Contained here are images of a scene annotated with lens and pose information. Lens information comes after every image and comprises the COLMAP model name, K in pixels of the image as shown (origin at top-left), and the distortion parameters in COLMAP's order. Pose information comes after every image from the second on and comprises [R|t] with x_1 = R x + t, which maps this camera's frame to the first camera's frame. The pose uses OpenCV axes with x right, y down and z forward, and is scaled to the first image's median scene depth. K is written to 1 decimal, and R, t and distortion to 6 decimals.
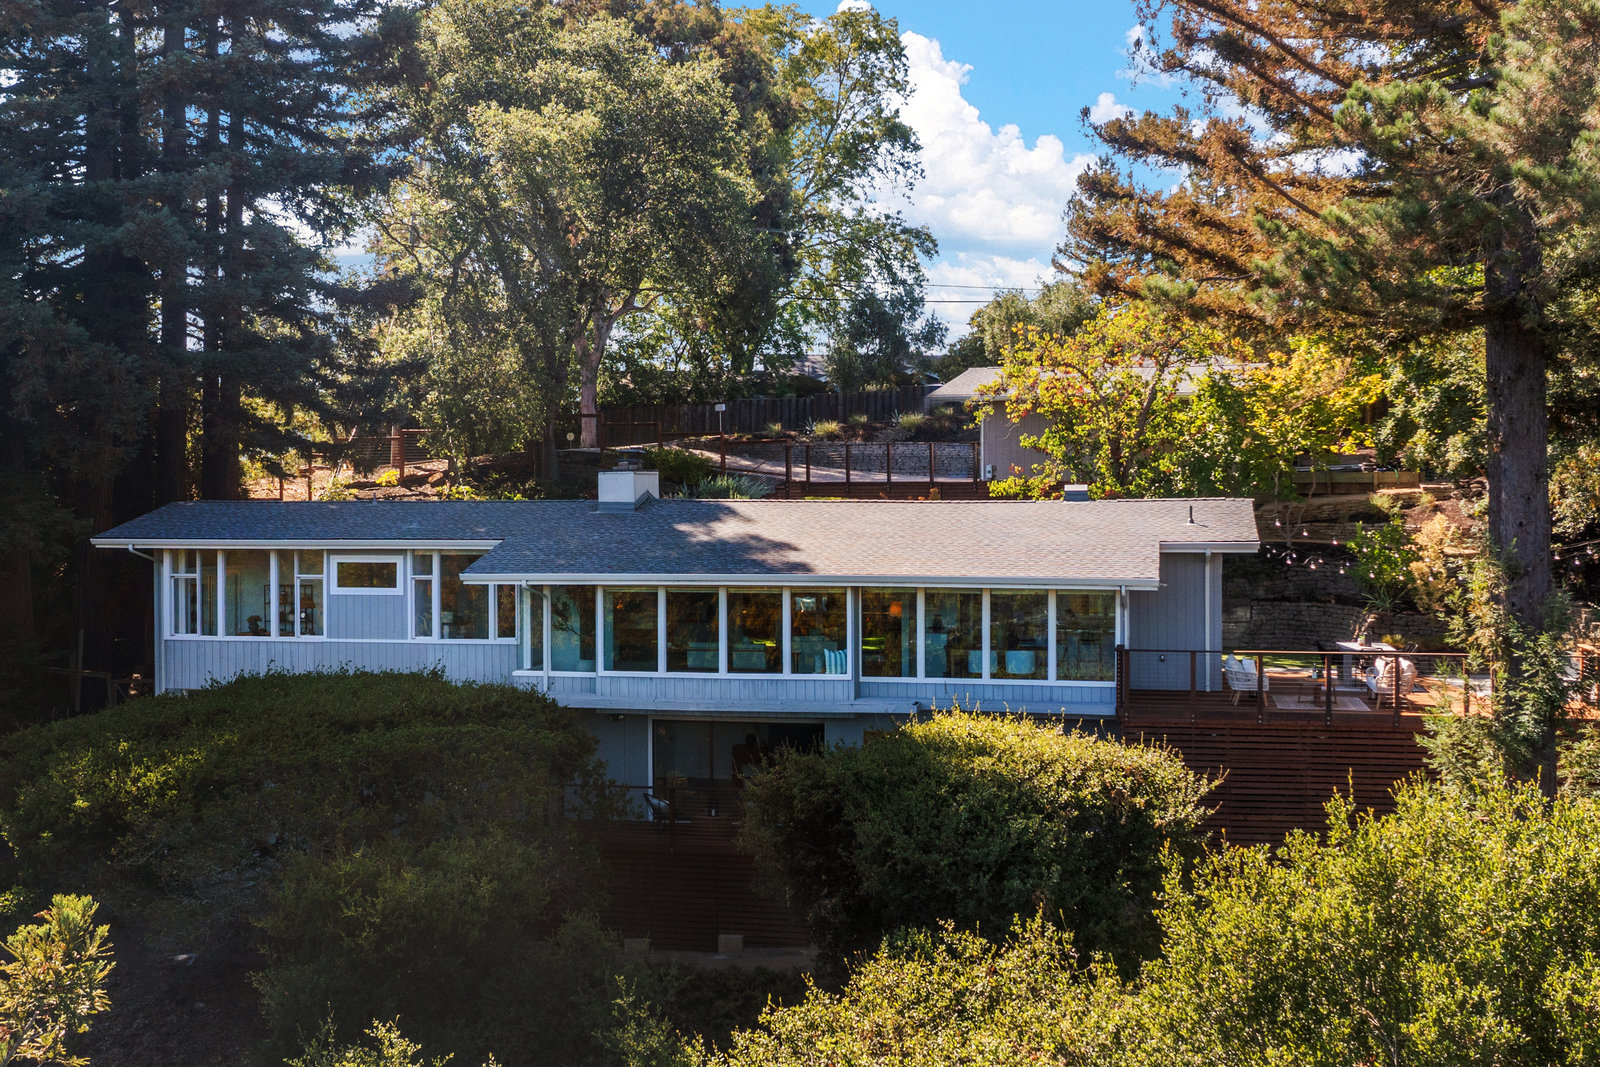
lens RADIAL K [[1902.0, 0, 800.0], [0, 1902.0, 533.5], [0, 0, 1]] dist [-0.017395, -0.031011]
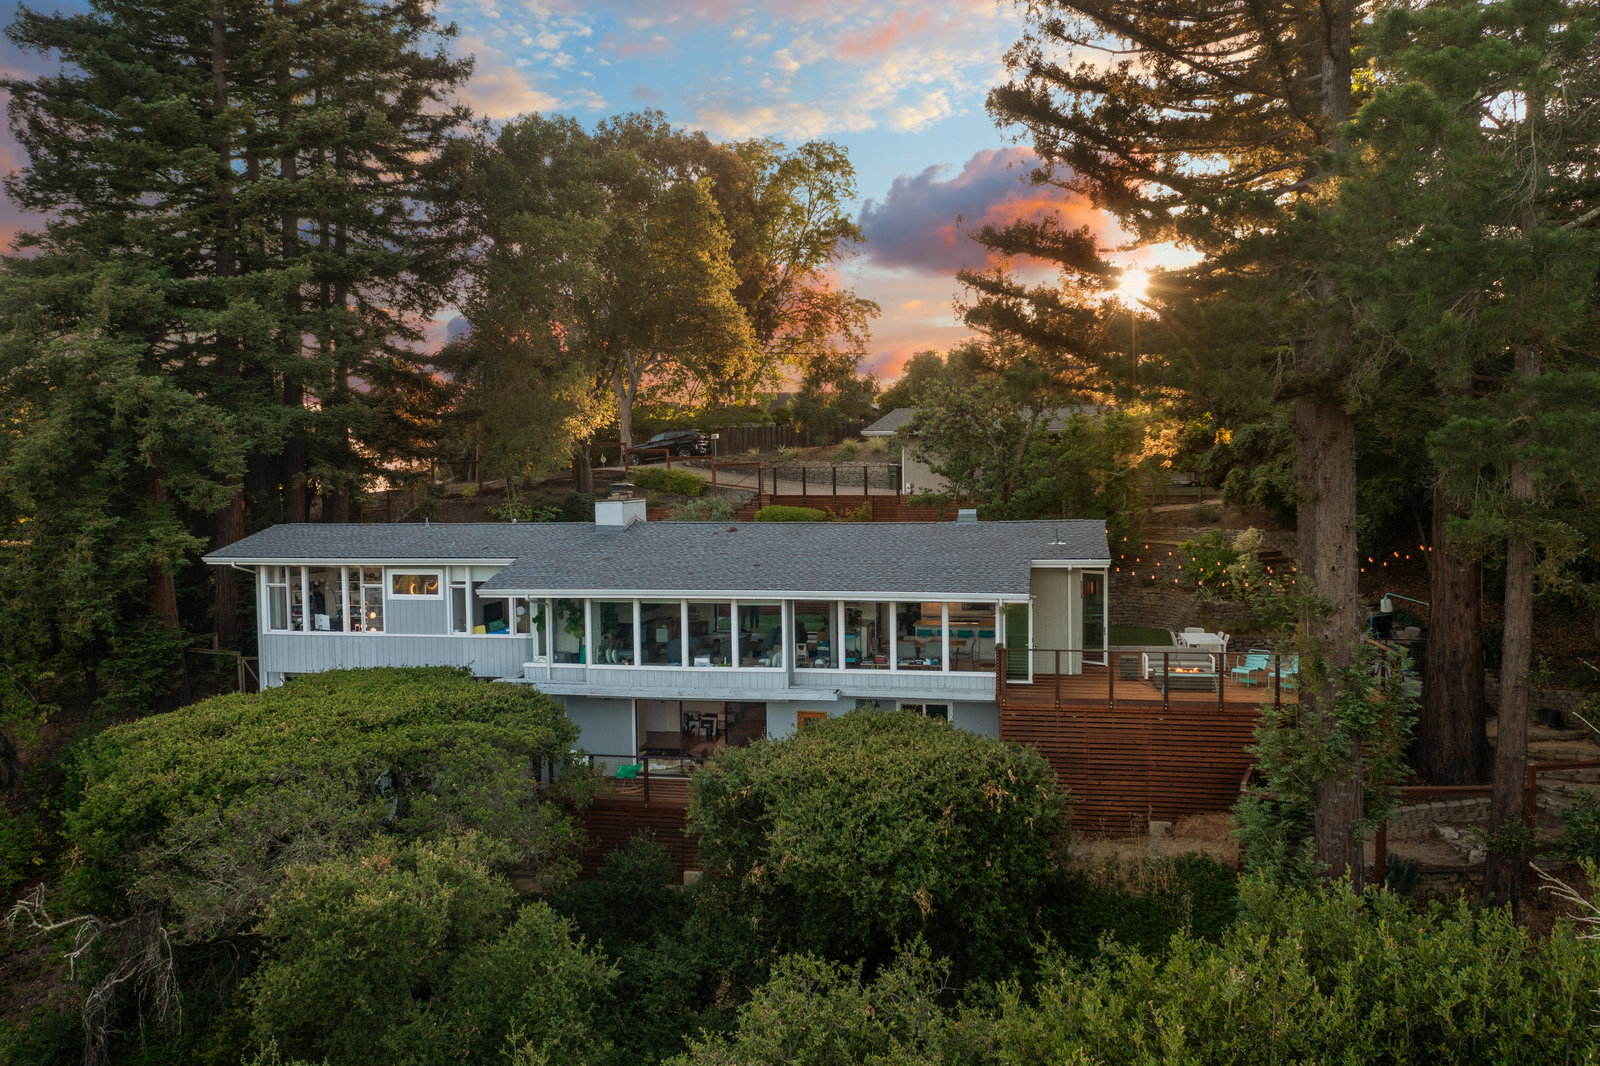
lens RADIAL K [[1276.0, 0, 800.0], [0, 1276.0, 533.0], [0, 0, 1]] dist [-0.008596, -0.000417]
pose [[0.999938, -0.009457, -0.005924, 0.036381], [0.009612, 0.999594, 0.026819, -0.032526], [0.005668, -0.026874, 0.999623, 0.136399]]
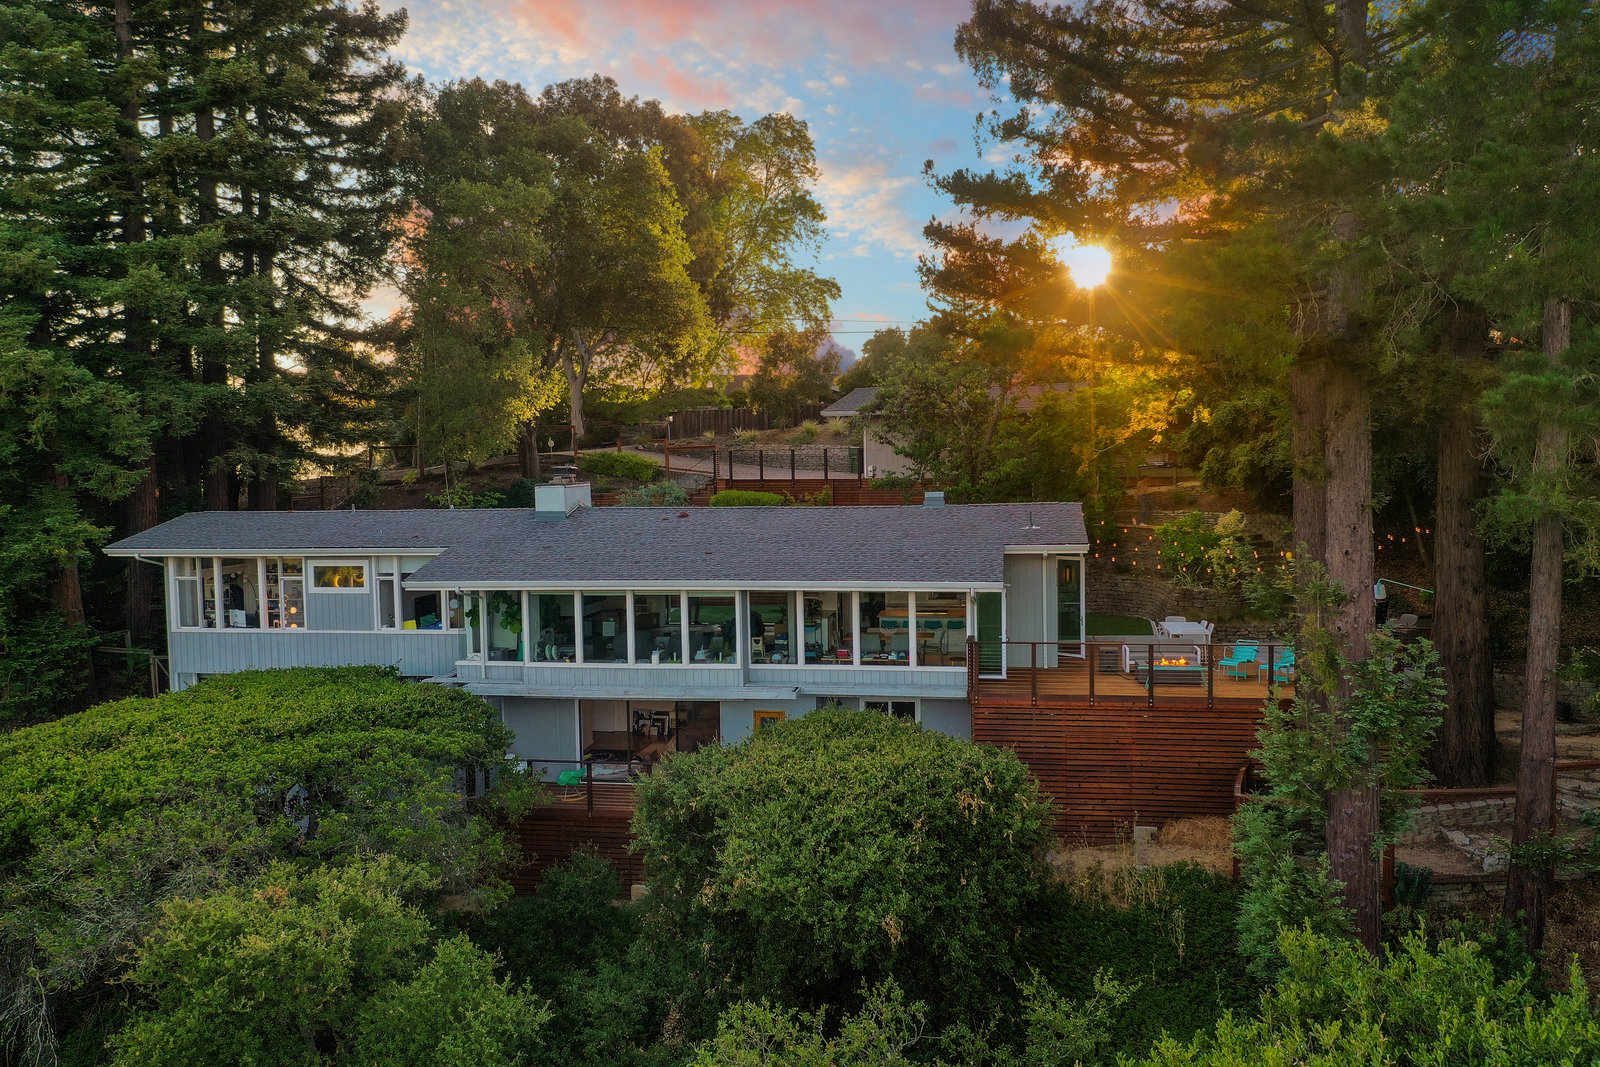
lens RADIAL K [[1269.6, 0, 800.0], [0, 1269.6, 533.5], [0, 0, 1]] dist [0.010217, -0.004360]
pose [[0.999575, -0.015622, 0.024595, 0.039251], [0.014698, 0.999196, 0.037312, -0.029384], [-0.025158, -0.036935, 0.999001, 0.195444]]
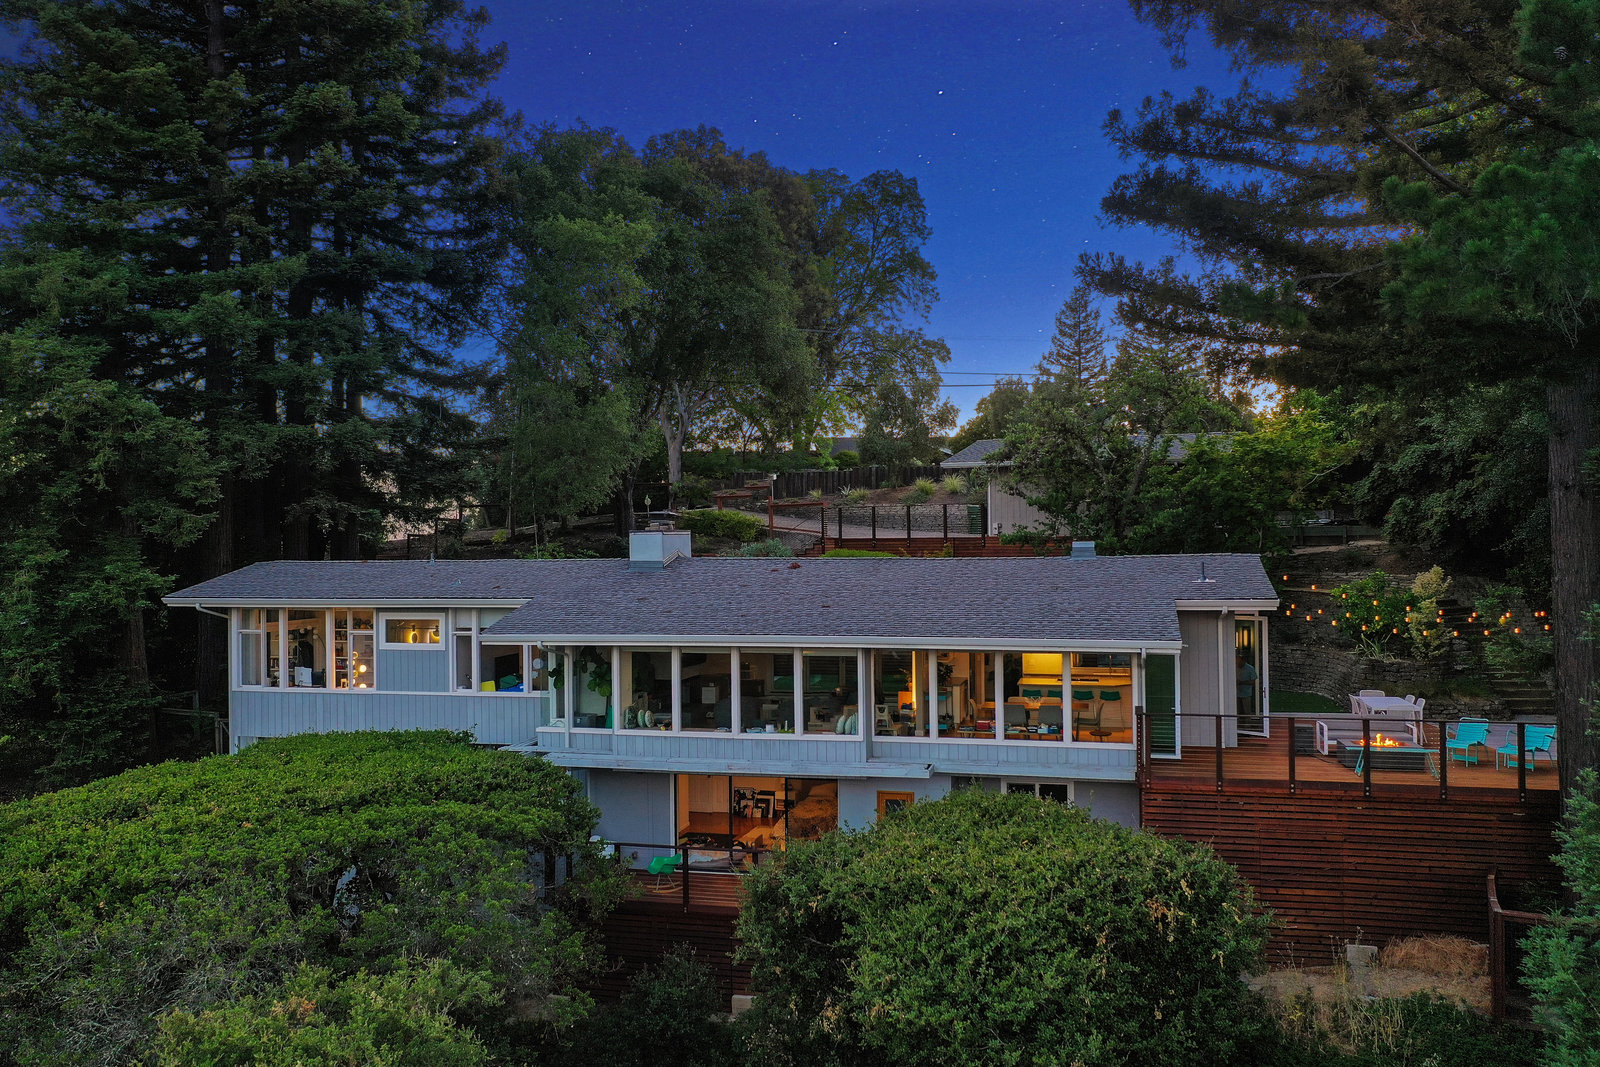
lens RADIAL K [[1269.6, 0, 800.0], [0, 1269.6, 533.5], [0, 0, 1]] dist [0.010217, -0.004360]
pose [[0.998821, -0.007979, -0.047882, 0.022903], [0.006627, 0.999577, -0.028326, -0.010895], [0.048087, 0.027975, 0.998451, 0.288187]]
